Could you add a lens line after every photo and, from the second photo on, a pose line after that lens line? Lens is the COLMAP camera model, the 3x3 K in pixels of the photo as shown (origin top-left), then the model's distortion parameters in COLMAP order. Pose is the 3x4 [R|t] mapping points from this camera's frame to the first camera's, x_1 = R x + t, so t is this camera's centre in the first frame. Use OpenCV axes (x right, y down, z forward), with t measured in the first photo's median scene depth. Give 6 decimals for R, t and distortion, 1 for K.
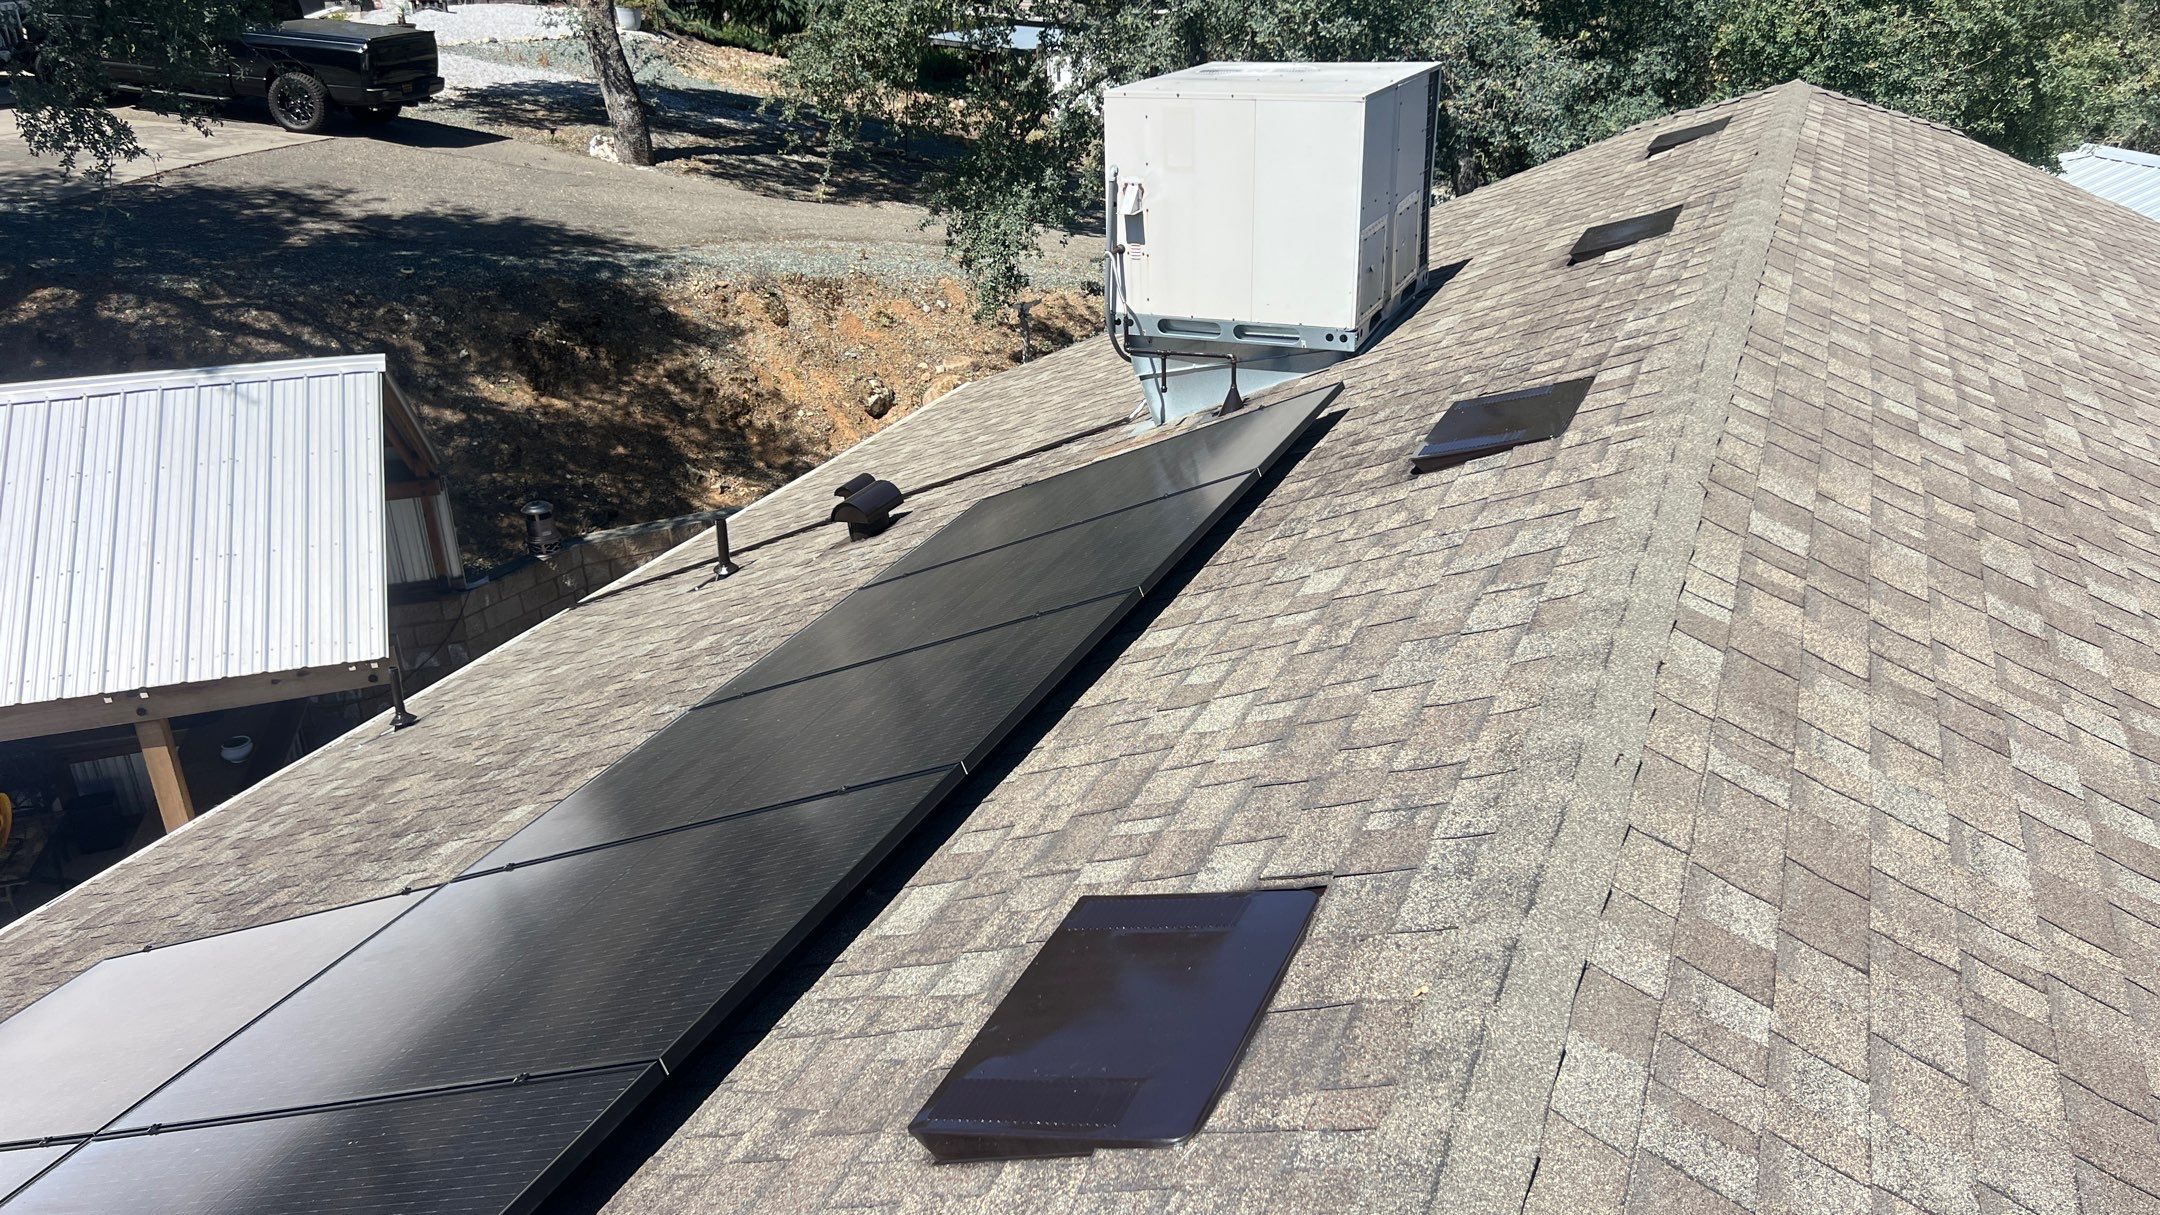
lens RADIAL K [[1618.8, 0, 1101.7], [0, 1618.8, 613.5], [0, 0, 1]] dist [0.051551, -0.062143]
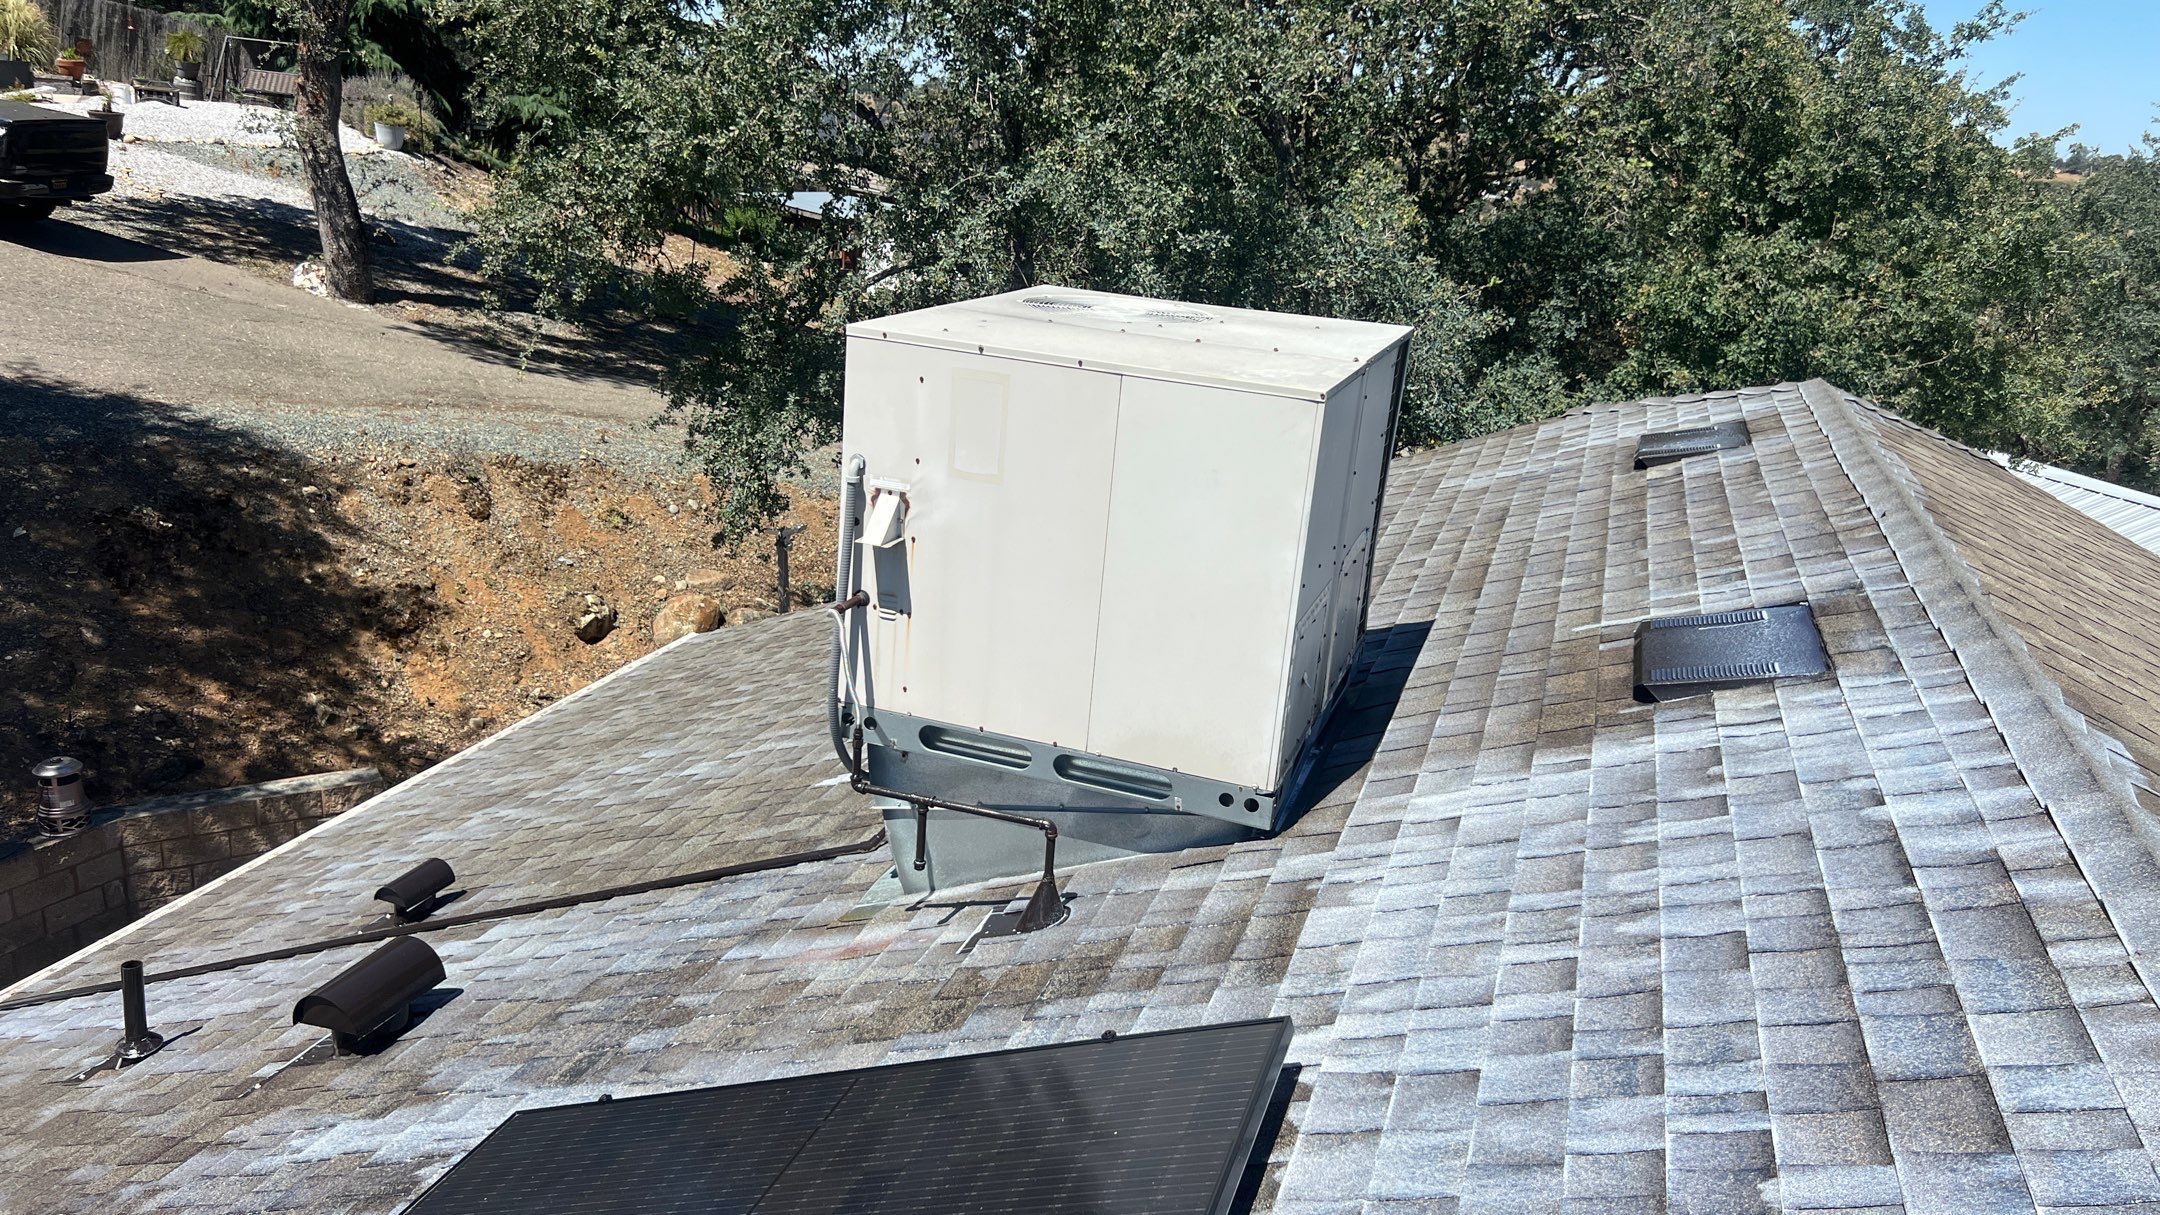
lens RADIAL K [[1618.8, 0, 1085.6], [0, 1618.8, 614.2], [0, 0, 1]] dist [0.051551, -0.062143]
pose [[0.990047, 0.079966, 0.115816, 0.009506], [-0.067660, 0.992003, -0.106548, -0.065797], [-0.123410, 0.097651, 0.987539, 0.175708]]
